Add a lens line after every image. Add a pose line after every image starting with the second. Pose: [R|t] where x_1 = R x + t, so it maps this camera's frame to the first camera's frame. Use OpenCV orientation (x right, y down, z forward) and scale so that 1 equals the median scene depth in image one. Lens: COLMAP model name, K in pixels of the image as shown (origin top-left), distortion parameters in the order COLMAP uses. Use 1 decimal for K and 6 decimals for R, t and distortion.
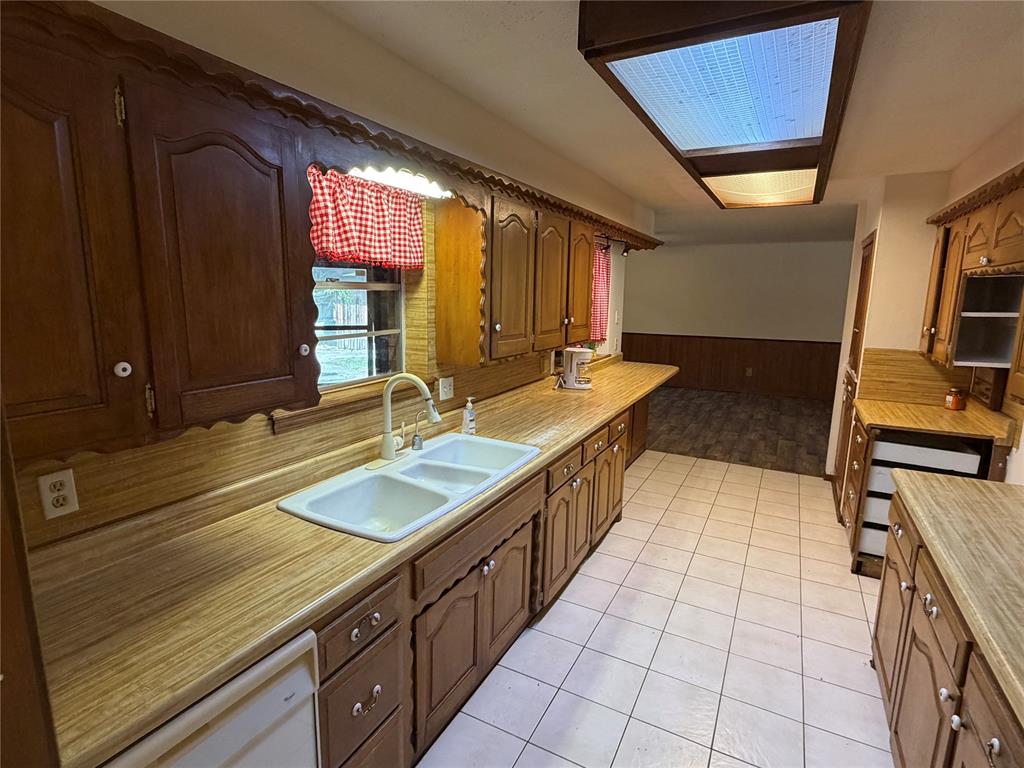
lens RADIAL K [[522.6, 0, 509.5], [0, 522.6, 383.2], [0, 0, 1]] dist [0.002016, -0.001375]
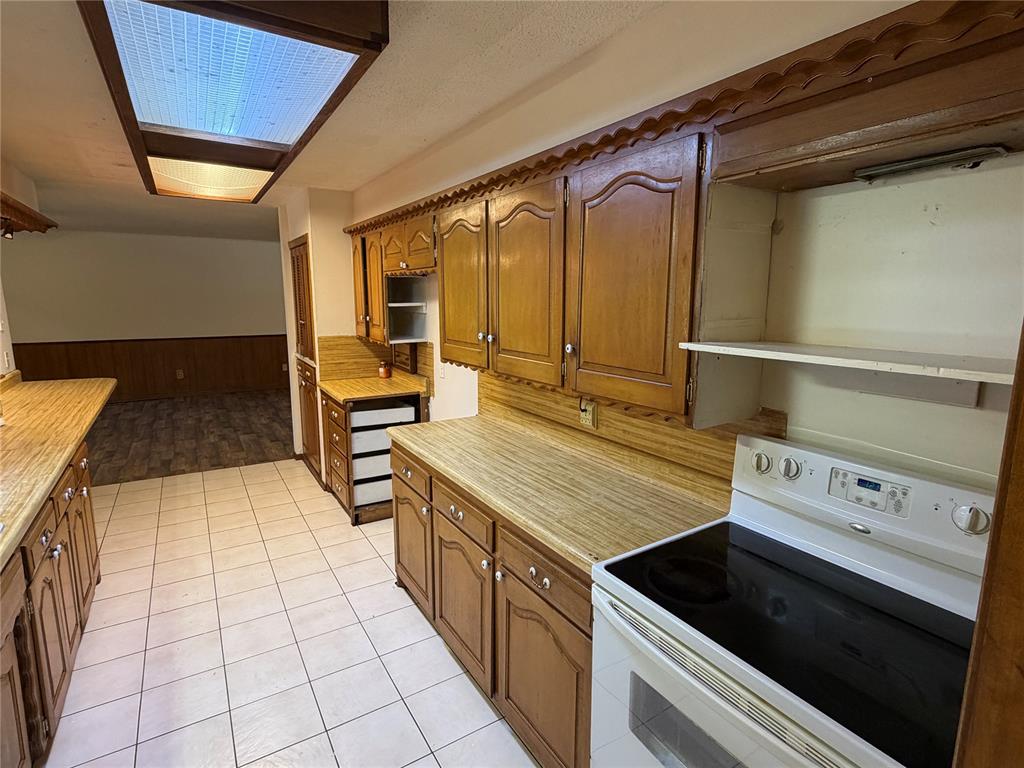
lens RADIAL K [[522.6, 0, 511.9], [0, 522.6, 383.0], [0, 0, 1]] dist [0.002016, -0.001375]
pose [[0.496306, -0.154280, 0.854329, -0.120802], [0.148259, 0.984689, 0.091693, -0.010473], [-0.855394, 0.081154, 0.511580, 0.059979]]
